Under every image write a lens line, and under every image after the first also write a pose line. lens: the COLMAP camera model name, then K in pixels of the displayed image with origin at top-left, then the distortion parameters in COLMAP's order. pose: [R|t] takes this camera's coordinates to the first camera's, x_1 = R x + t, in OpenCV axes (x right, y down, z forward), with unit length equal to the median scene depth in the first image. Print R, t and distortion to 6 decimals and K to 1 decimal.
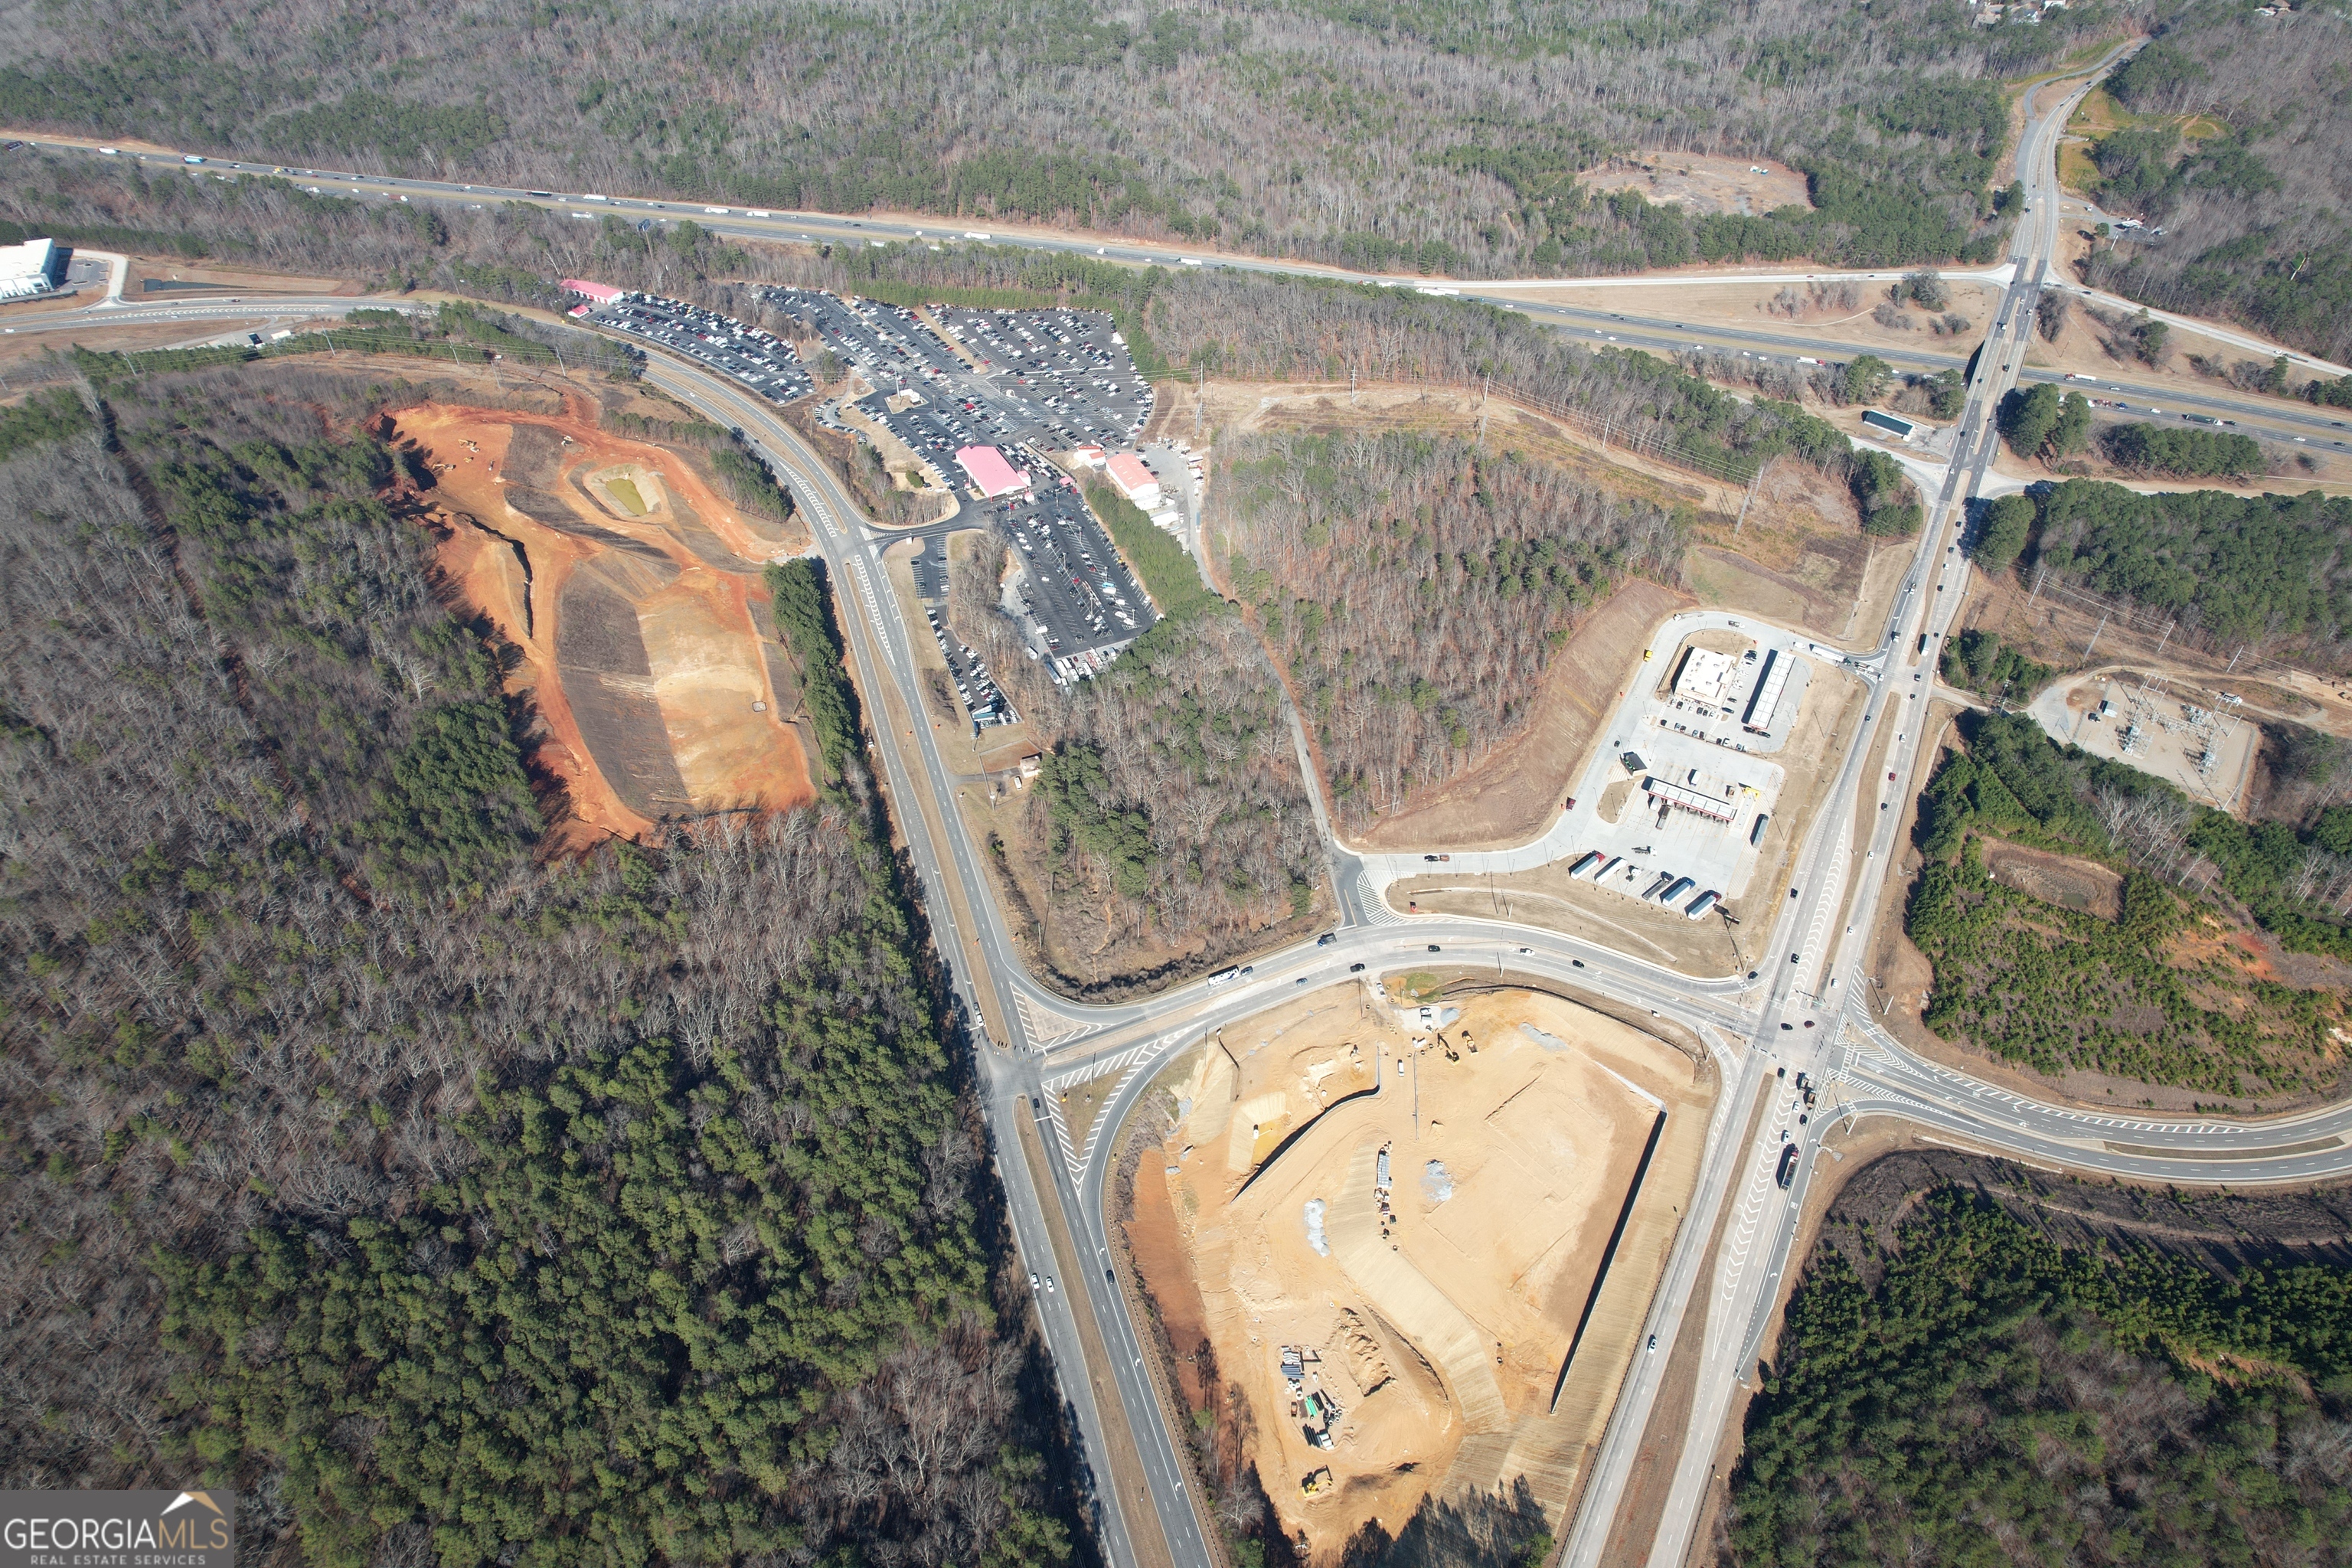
lens RADIAL K [[1501.0, 0, 1176.0], [0, 1501.0, 784.0], [0, 0, 1]] dist [-0.065967, 0.060000]
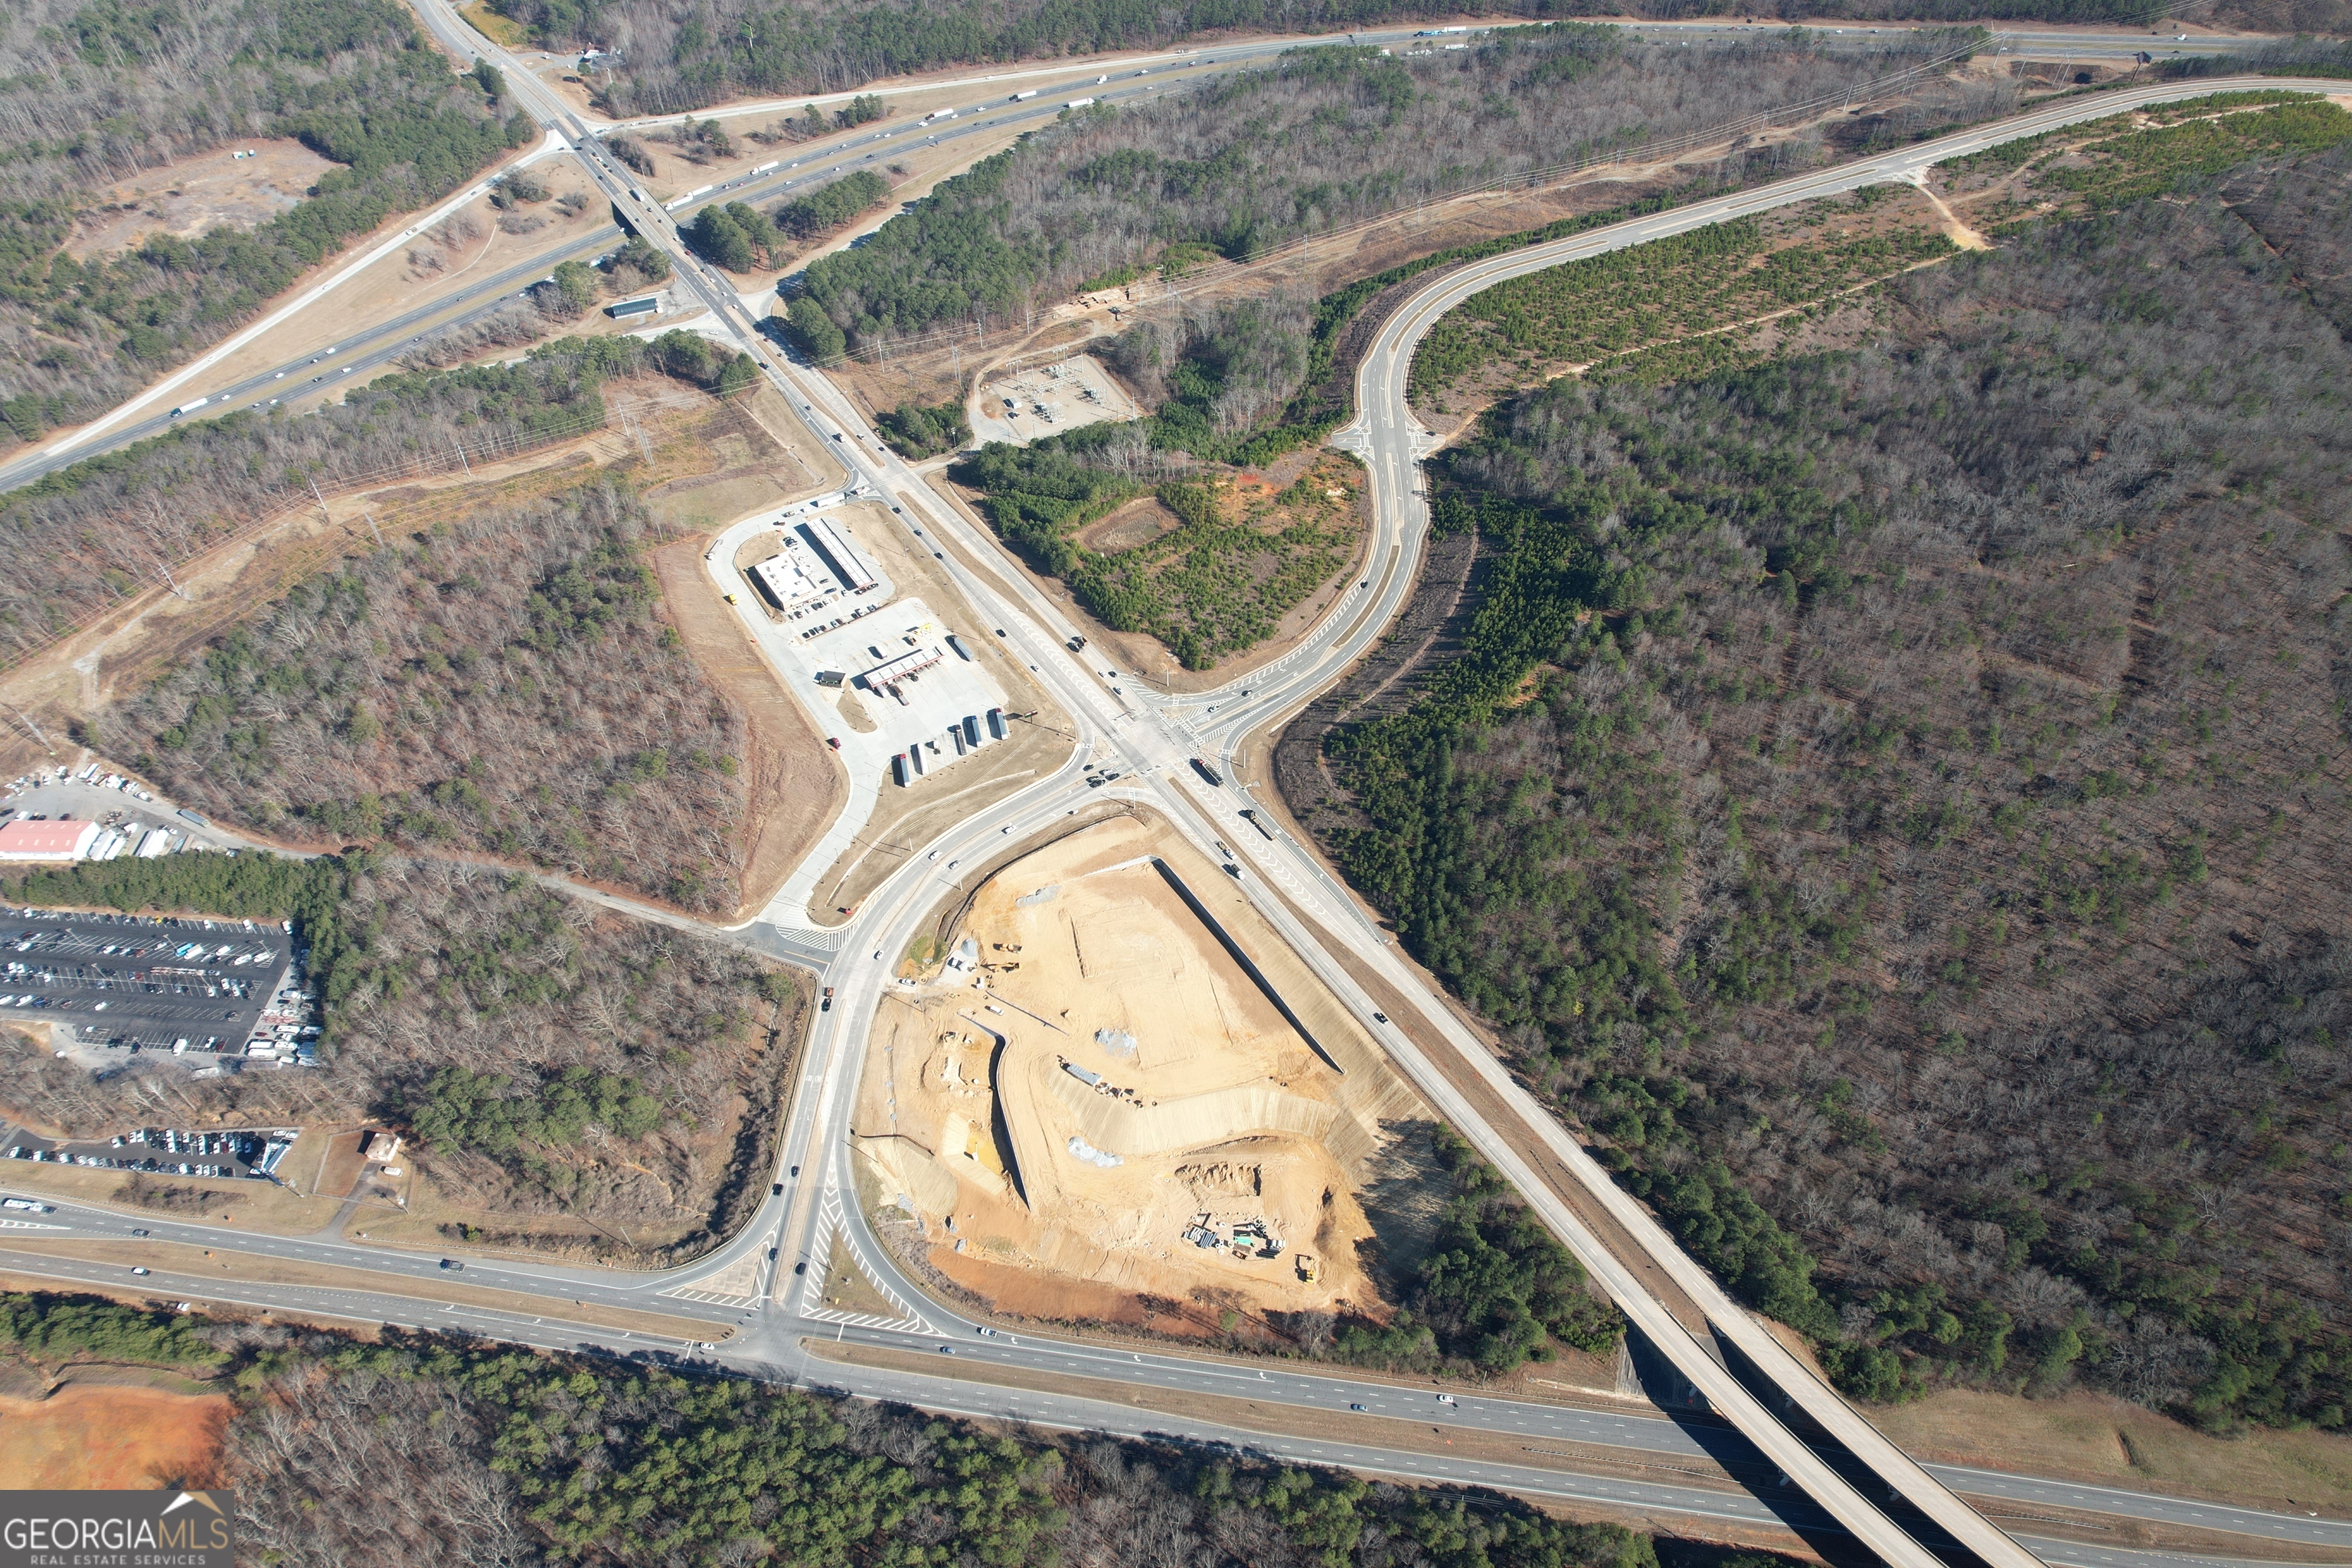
lens RADIAL K [[1501.0, 0, 1176.0], [0, 1501.0, 784.0], [0, 0, 1]] dist [-0.065967, 0.060000]
pose [[0.448316, -0.661408, 0.601292, -0.282401], [0.610897, 0.717779, 0.334063, -0.174720], [-0.652547, 0.217562, 0.725844, 0.104712]]
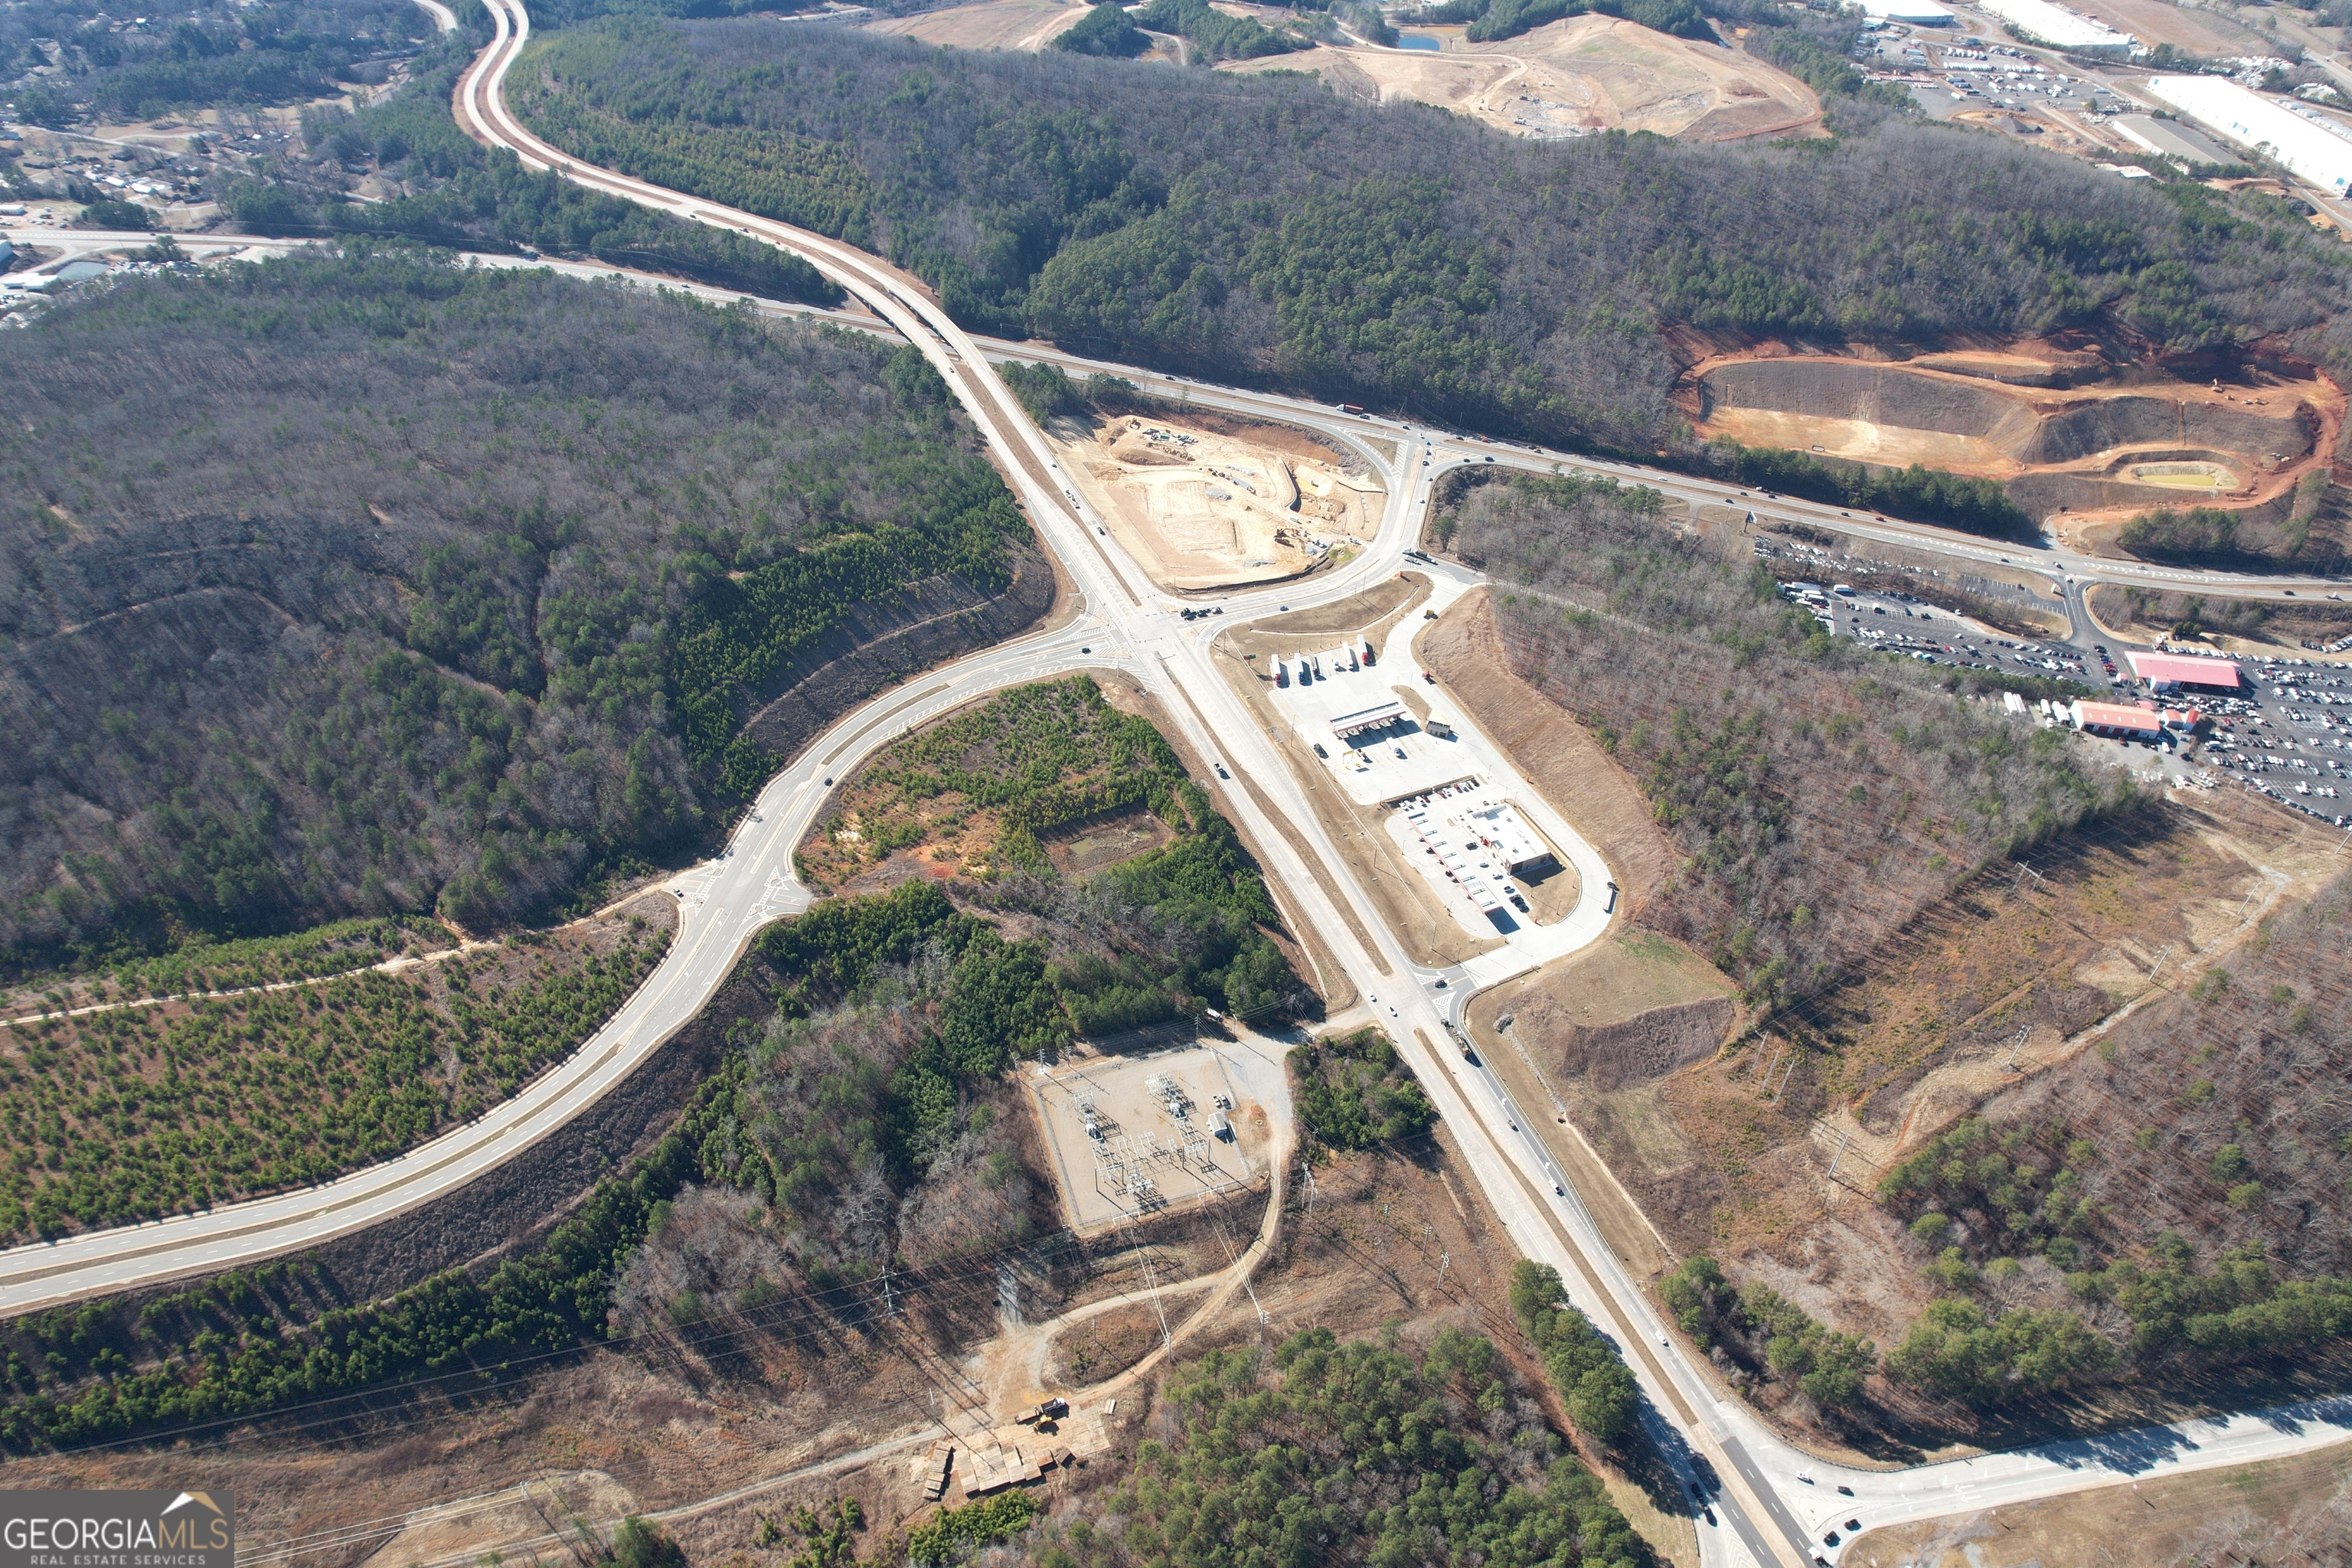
lens RADIAL K [[1501.0, 0, 1176.0], [0, 1501.0, 784.0], [0, 0, 1]] dist [-0.065967, 0.060000]
pose [[-0.601897, 0.522218, -0.604159, 1.153093], [-0.552322, 0.274183, 0.787251, -0.784675], [0.576767, 0.807534, 0.123403, 0.846230]]
